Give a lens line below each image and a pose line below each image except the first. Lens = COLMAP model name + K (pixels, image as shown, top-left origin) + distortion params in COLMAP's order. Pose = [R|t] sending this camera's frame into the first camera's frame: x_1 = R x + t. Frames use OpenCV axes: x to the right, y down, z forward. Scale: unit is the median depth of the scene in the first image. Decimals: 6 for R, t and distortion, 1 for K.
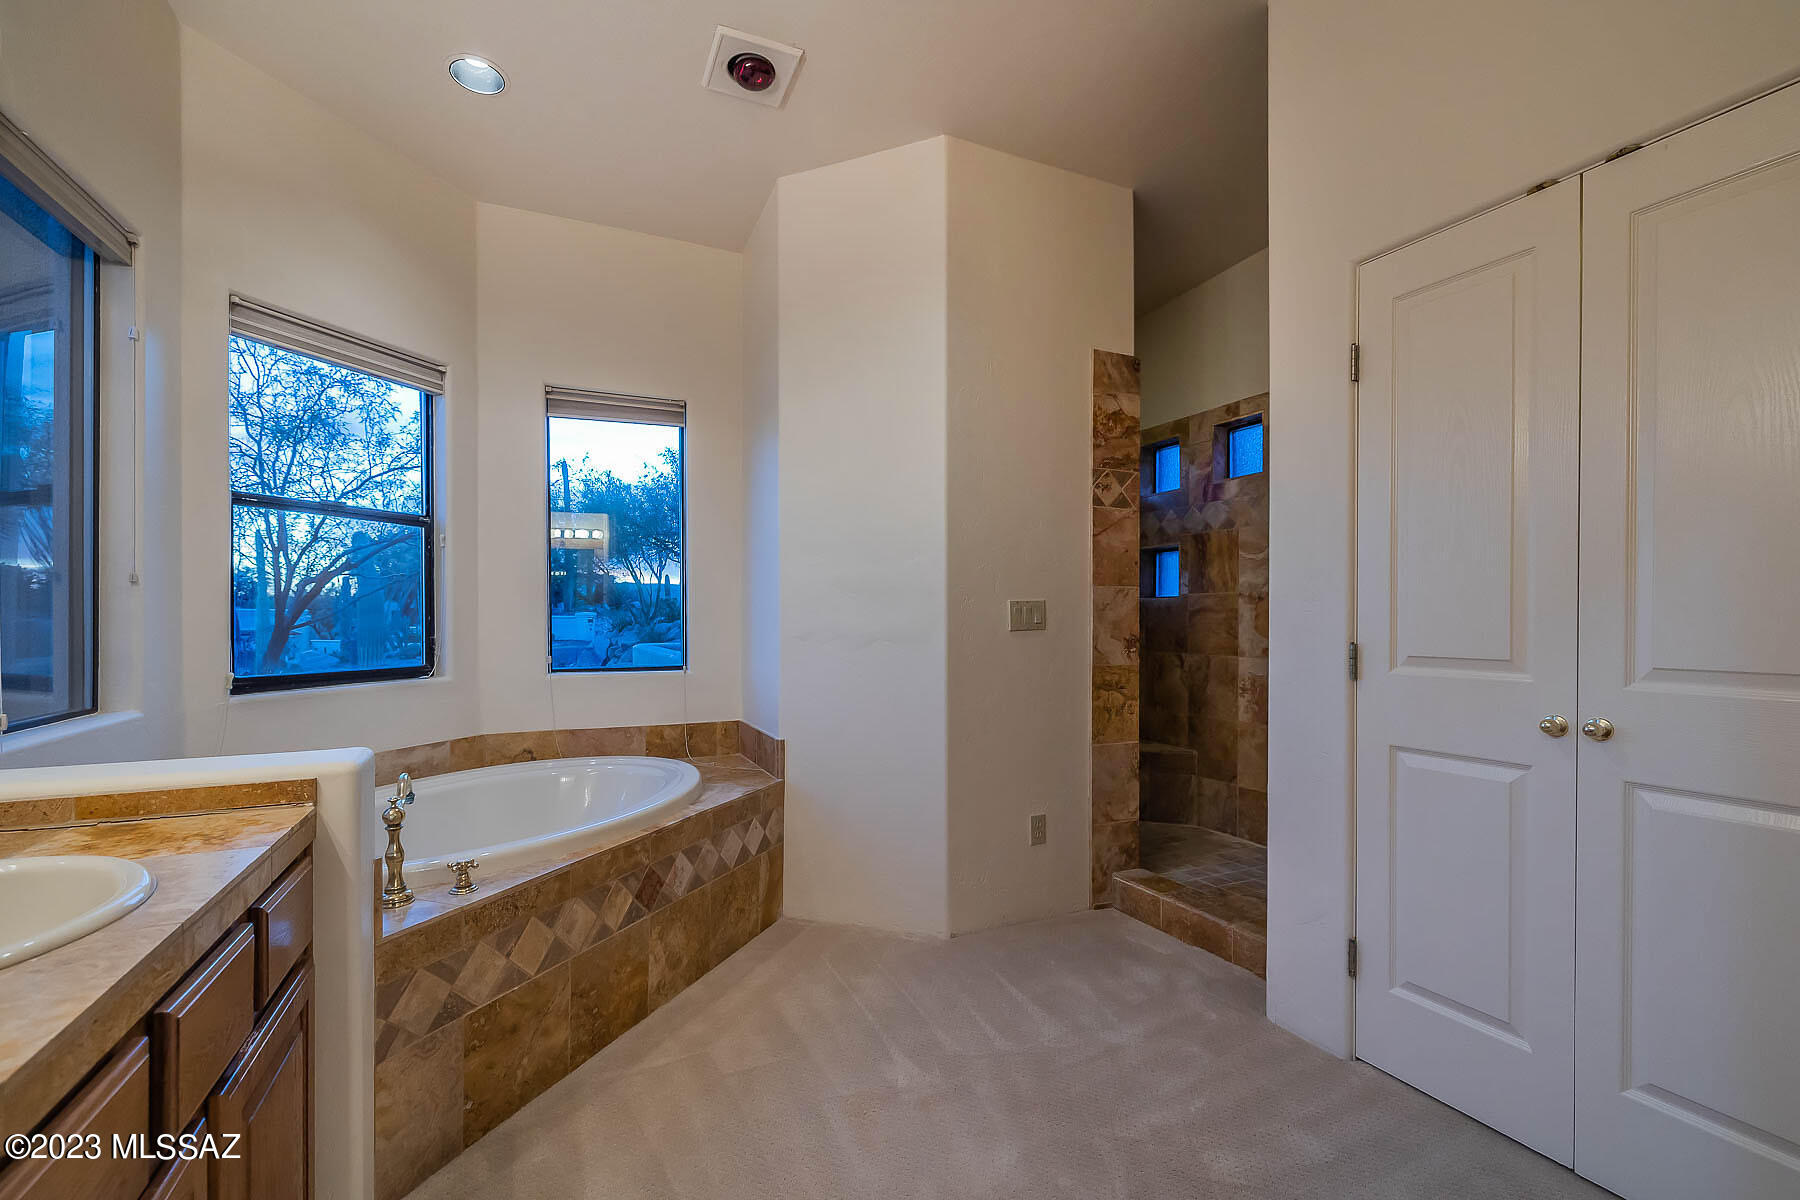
lens RADIAL K [[765.1, 0, 866.6], [0, 765.1, 622.7], [0, 0, 1]] dist [0.001620, -0.000657]
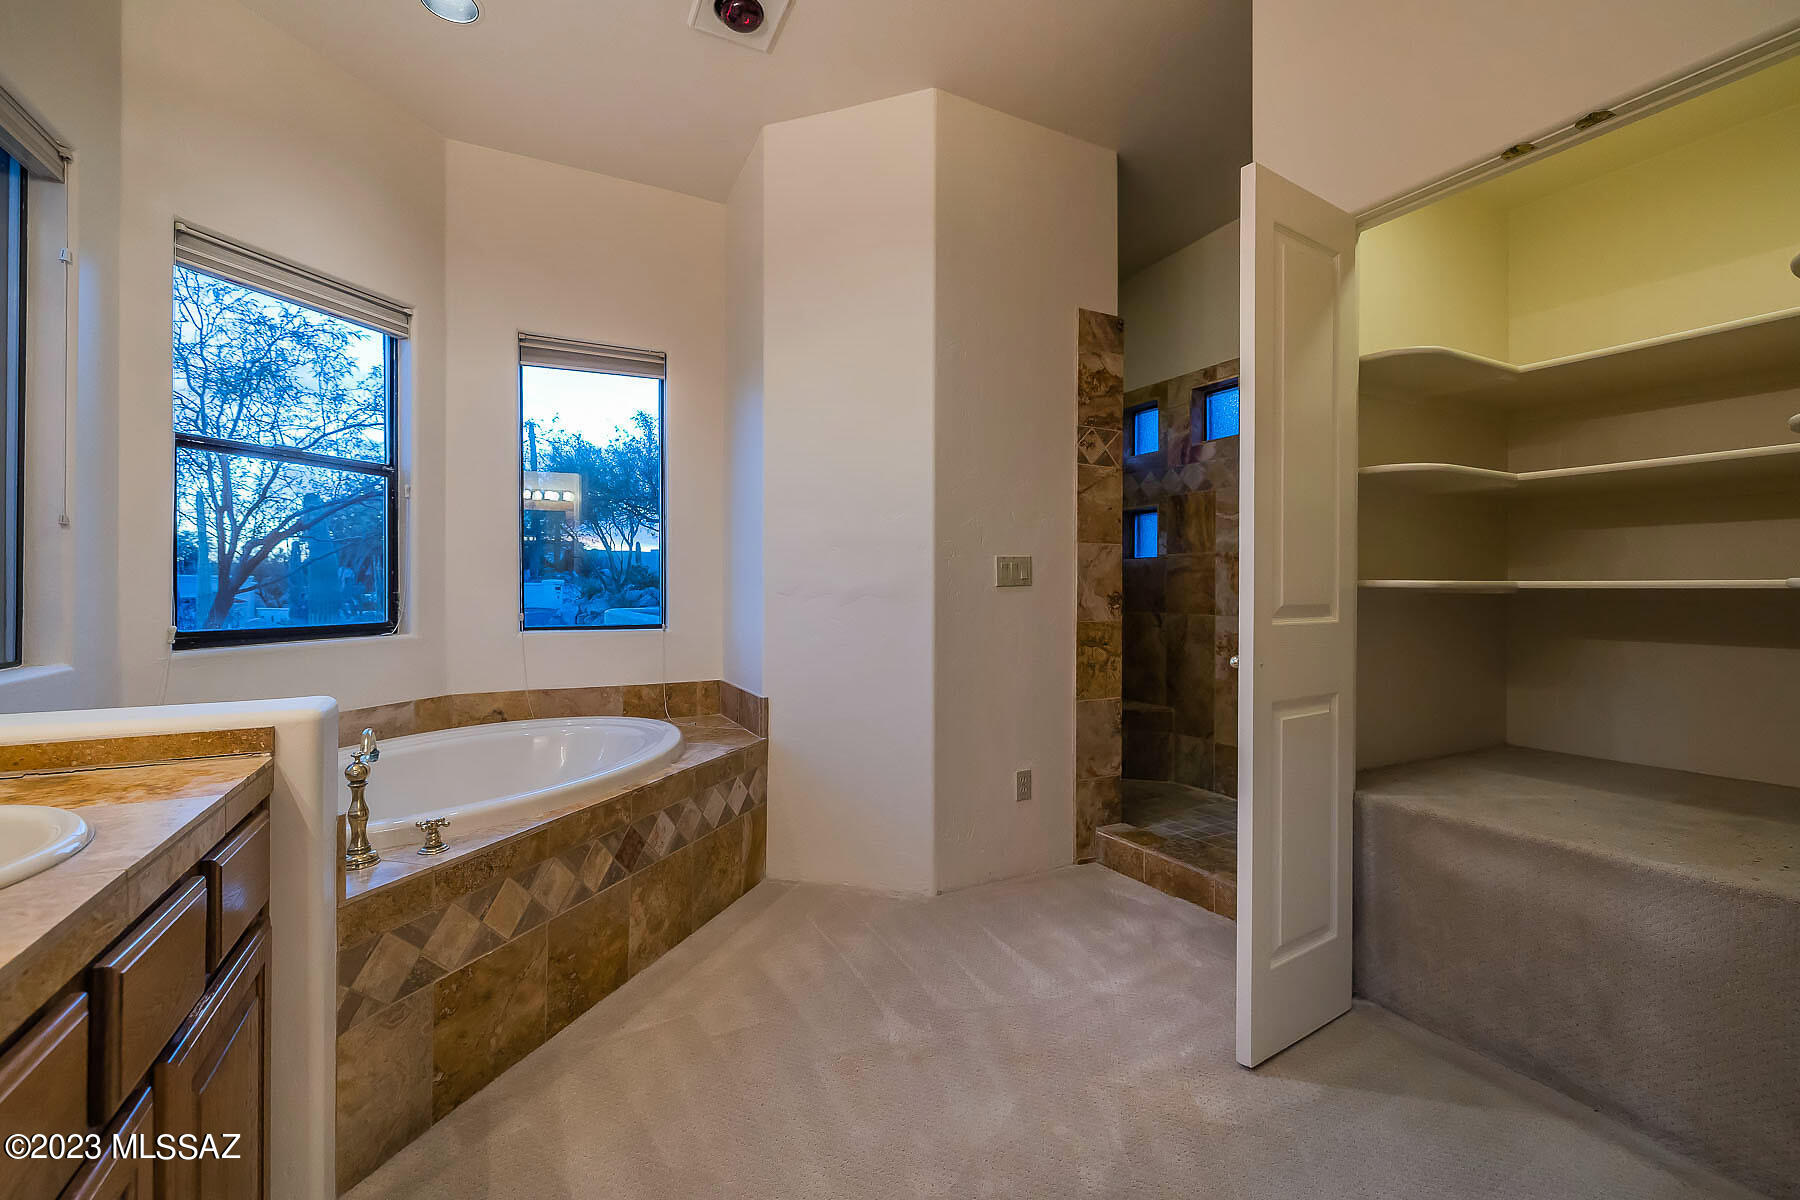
lens RADIAL K [[765.1, 0, 890.3], [0, 765.1, 588.2], [0, 0, 1]] dist [0.001620, -0.000657]
pose [[0.997997, 0.002847, 0.063201, -0.016655], [-0.002610, 0.999989, -0.003838, 0.019794], [-0.063211, 0.003666, 0.997993, 0.012708]]
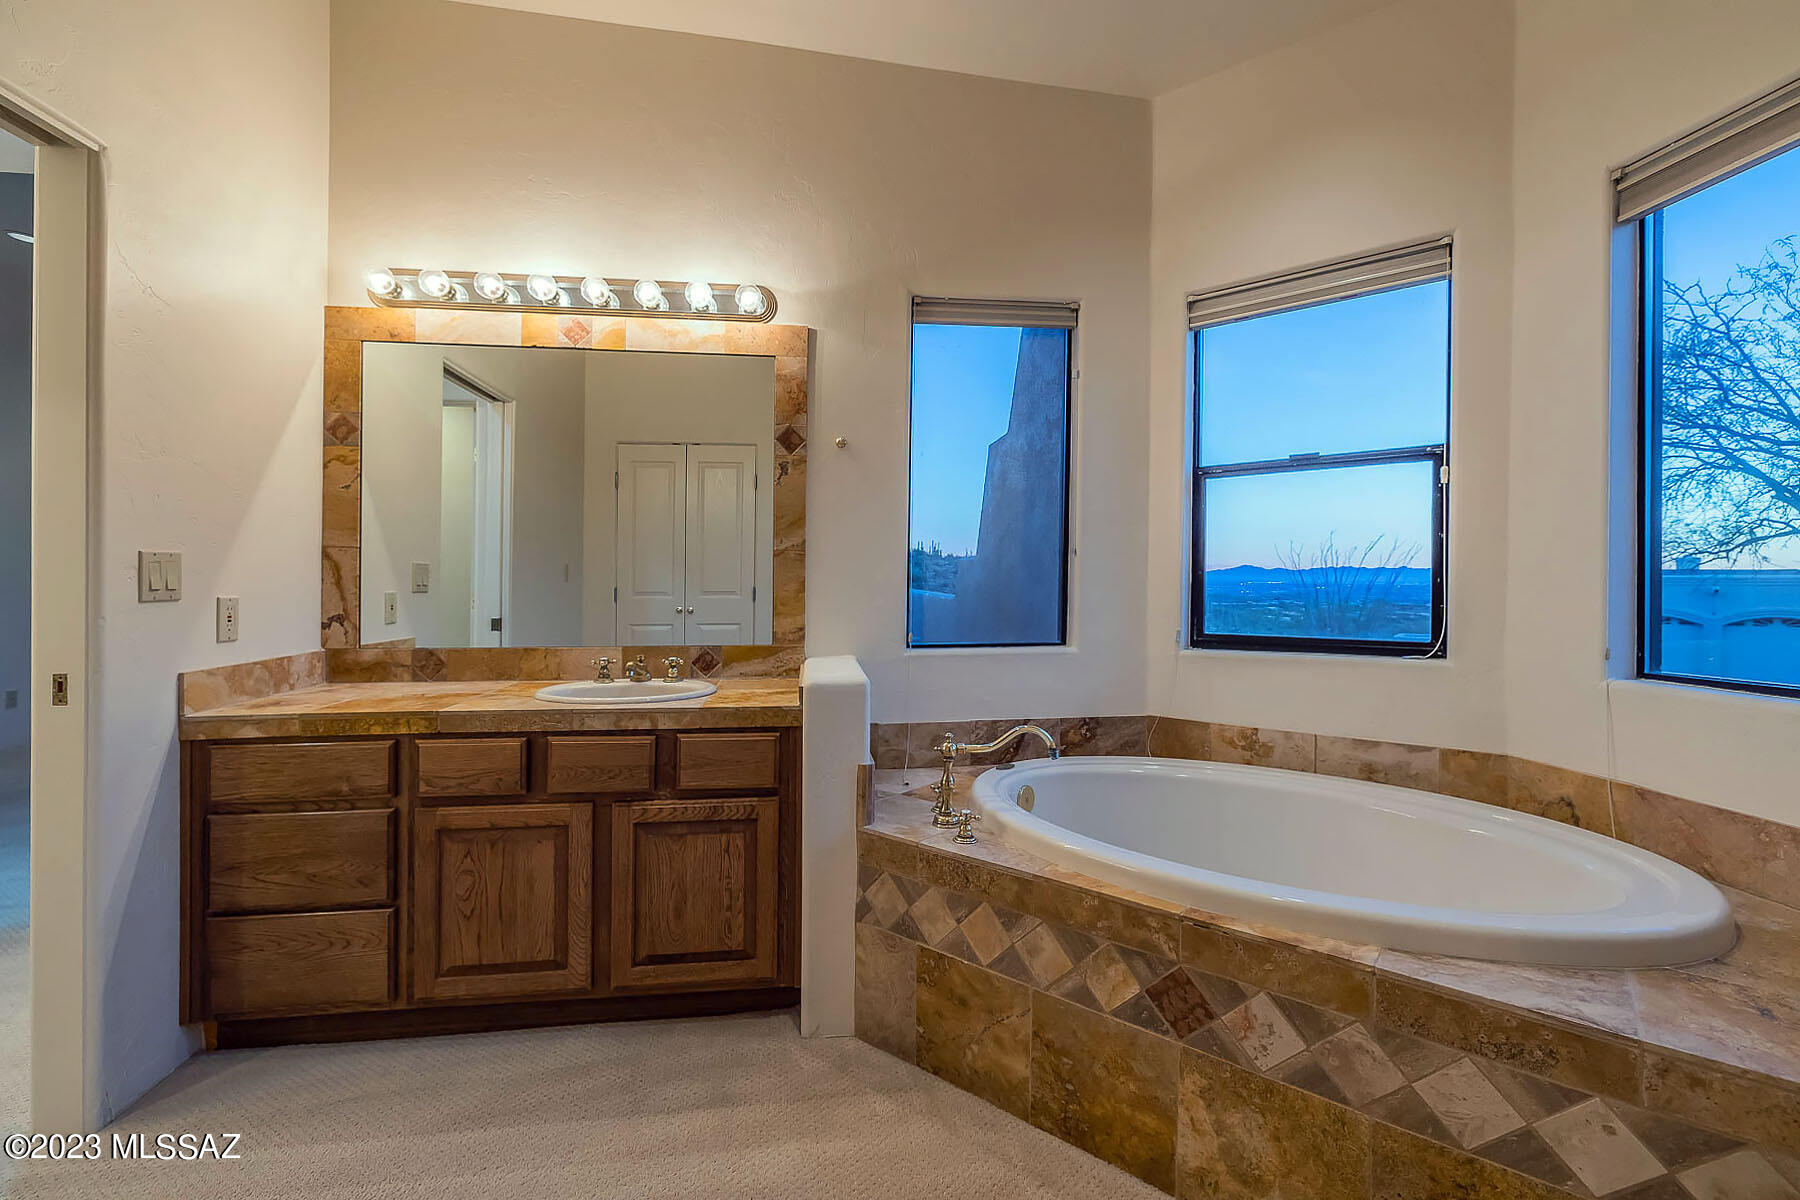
lens RADIAL K [[765.1, 0, 913.1], [0, 765.1, 583.3], [0, 0, 1]] dist [0.001620, -0.000657]
pose [[-0.271385, -0.000075, -0.962471, 0.360974], [-0.008128, 0.999965, 0.002214, -0.000846], [0.962437, 0.008424, -0.271376, 0.883209]]
